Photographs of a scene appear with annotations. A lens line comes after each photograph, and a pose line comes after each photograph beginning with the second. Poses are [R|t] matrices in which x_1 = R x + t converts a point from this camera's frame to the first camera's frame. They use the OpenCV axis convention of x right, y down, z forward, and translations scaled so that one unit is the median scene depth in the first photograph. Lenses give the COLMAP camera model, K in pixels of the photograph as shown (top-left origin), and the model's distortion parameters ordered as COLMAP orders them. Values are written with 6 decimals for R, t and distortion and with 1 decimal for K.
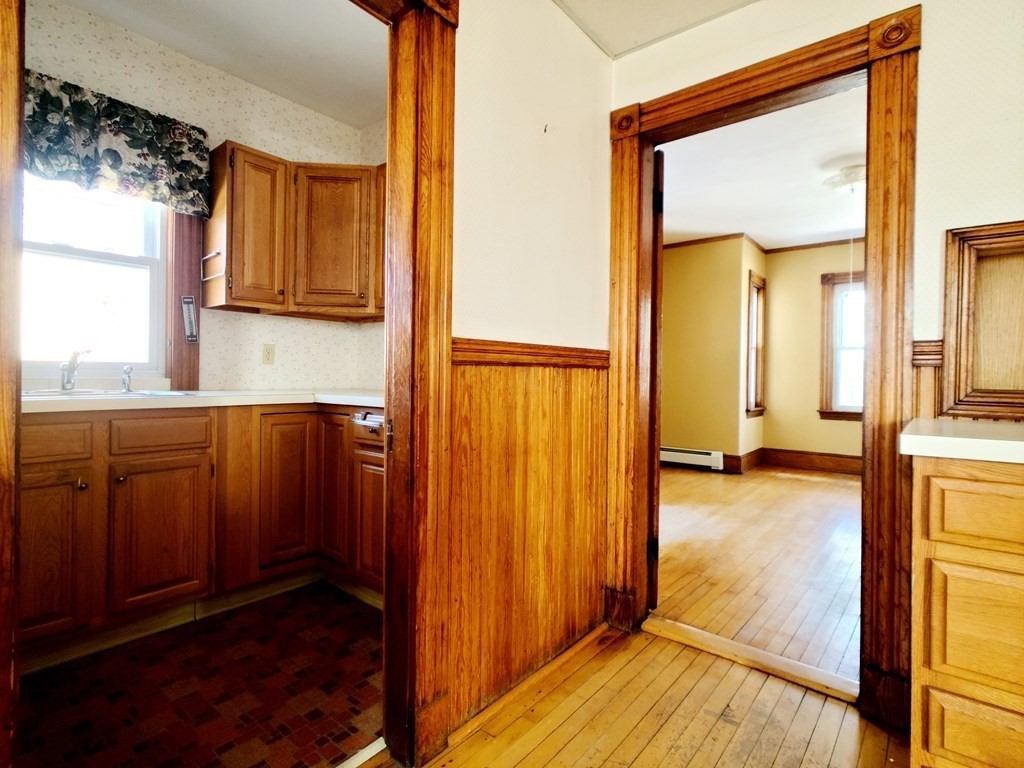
lens RADIAL K [[522.4, 0, 513.2], [0, 522.4, 380.3], [0, 0, 1]] dist [-0.004641, 0.005029]
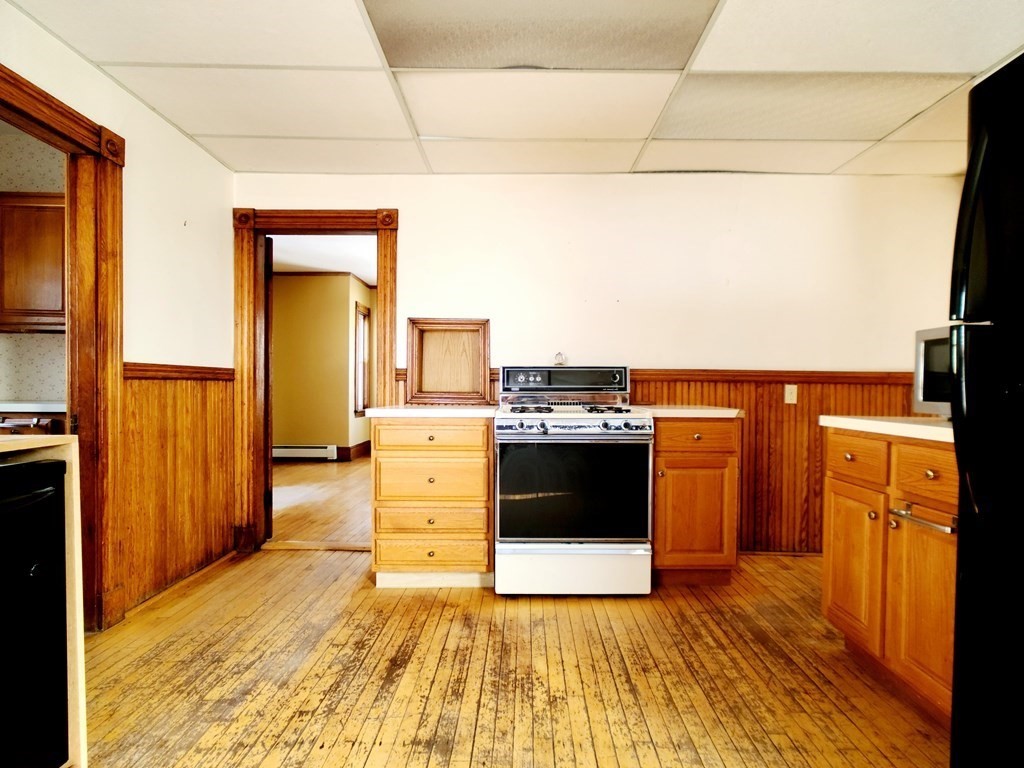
lens RADIAL K [[522.4, 0, 521.4], [0, 522.4, 394.2], [0, 0, 1]] dist [-0.004641, 0.005029]
pose [[0.775076, -0.015278, 0.631683, -0.123268], [0.008596, 0.999870, 0.013636, 0.002847], [-0.631810, -0.005139, 0.775106, -0.673329]]
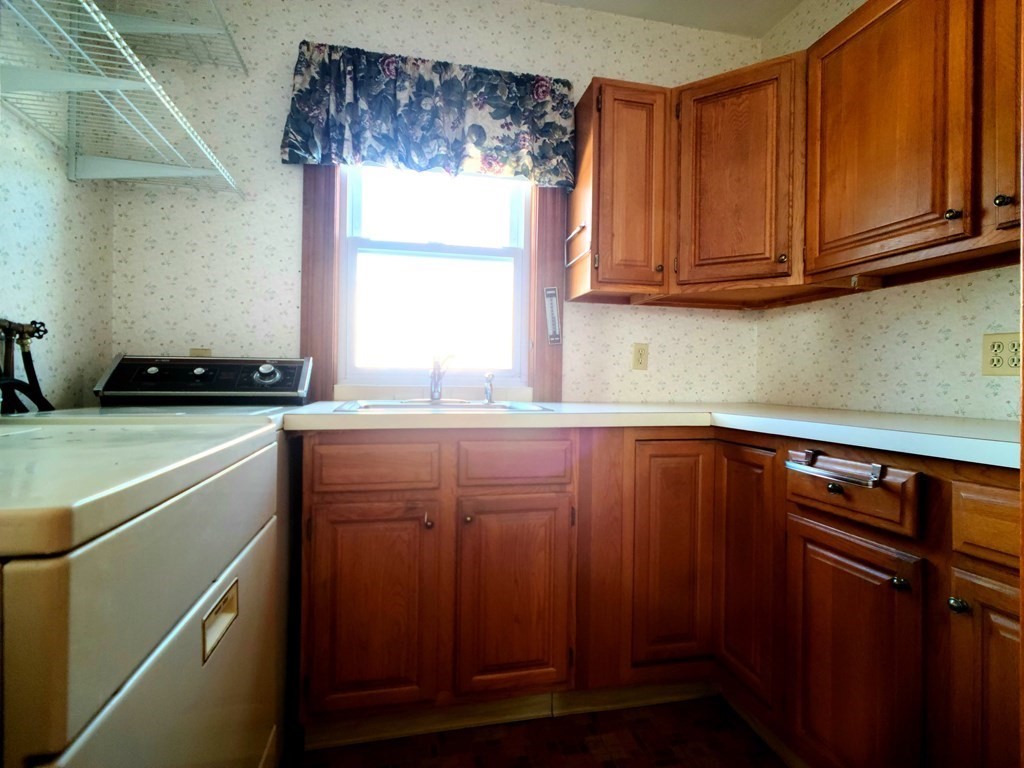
lens RADIAL K [[522.4, 0, 513.3], [0, 522.4, 376.2], [0, 0, 1]] dist [-0.004641, 0.005029]
pose [[0.791771, -0.007179, -0.610776, -0.203280], [-0.007280, 0.999749, -0.021188, -0.003986], [0.610775, 0.021222, 0.791520, 0.380256]]
